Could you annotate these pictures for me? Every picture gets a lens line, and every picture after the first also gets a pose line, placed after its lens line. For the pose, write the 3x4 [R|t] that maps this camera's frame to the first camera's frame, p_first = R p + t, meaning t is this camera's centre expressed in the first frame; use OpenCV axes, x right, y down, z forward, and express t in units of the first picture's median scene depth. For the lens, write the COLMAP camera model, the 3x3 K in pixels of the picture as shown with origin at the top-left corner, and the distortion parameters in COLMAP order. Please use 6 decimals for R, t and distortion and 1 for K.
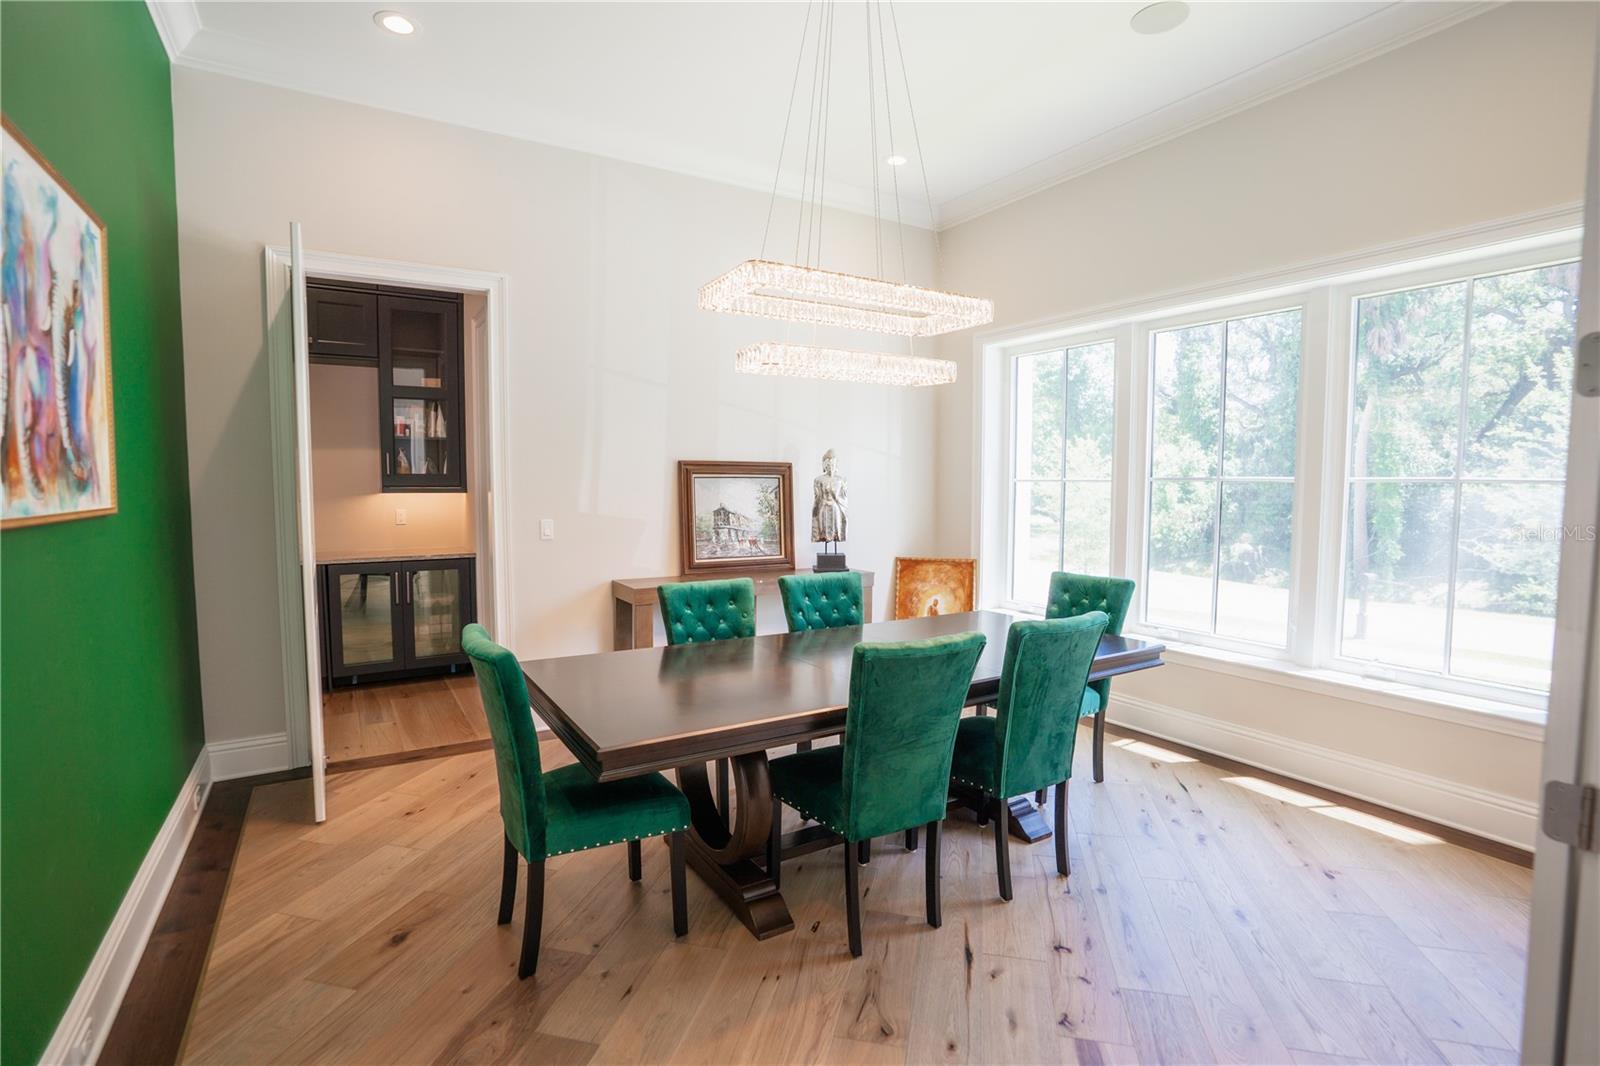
lens RADIAL K [[768.0, 0, 801.3], [0, 768.0, 532.0], [0, 0, 1]] dist [-0.022175, -0.000094]
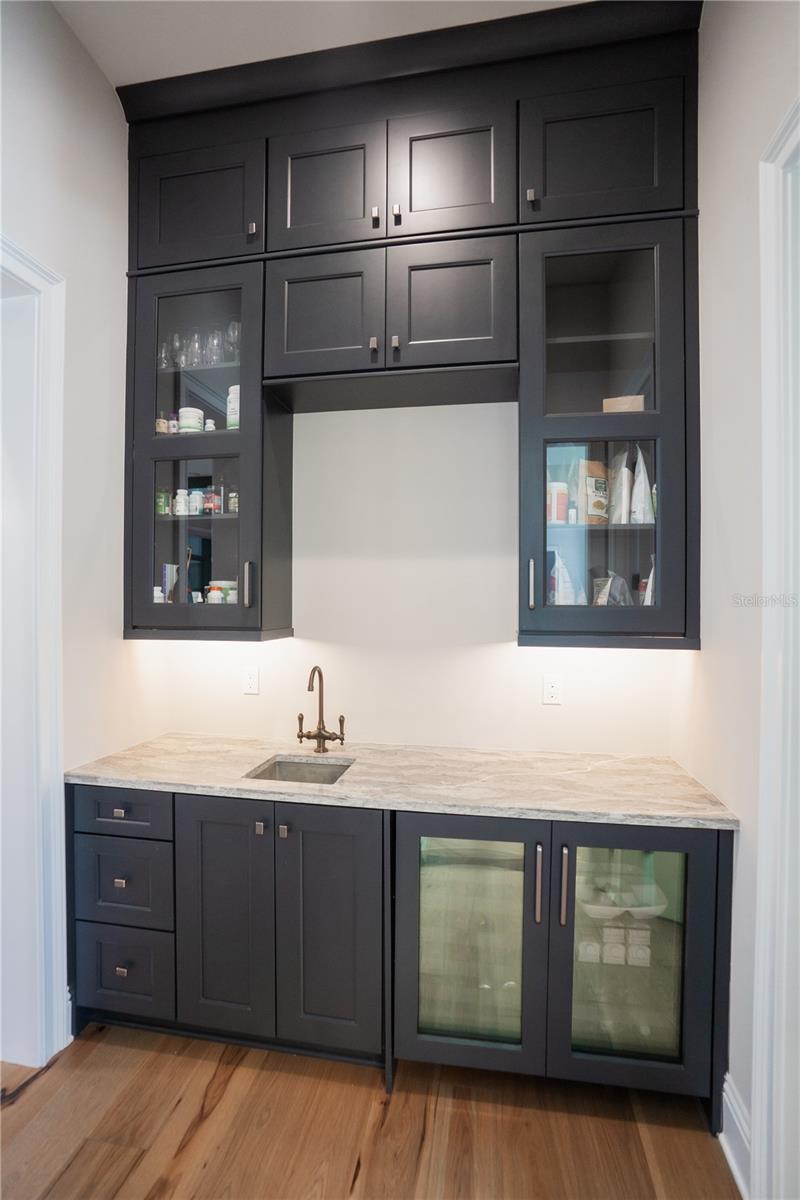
lens RADIAL K [[578.9, 0, 399.1], [0, 578.9, 601.5], [0, 0, 1]] dist [-0.004617, -0.000215]
pose [[0.747313, 0.010964, -0.664382, -0.364922], [-0.051109, 0.997850, -0.041021, -0.059556], [0.662504, 0.064611, 0.746267, 0.679452]]
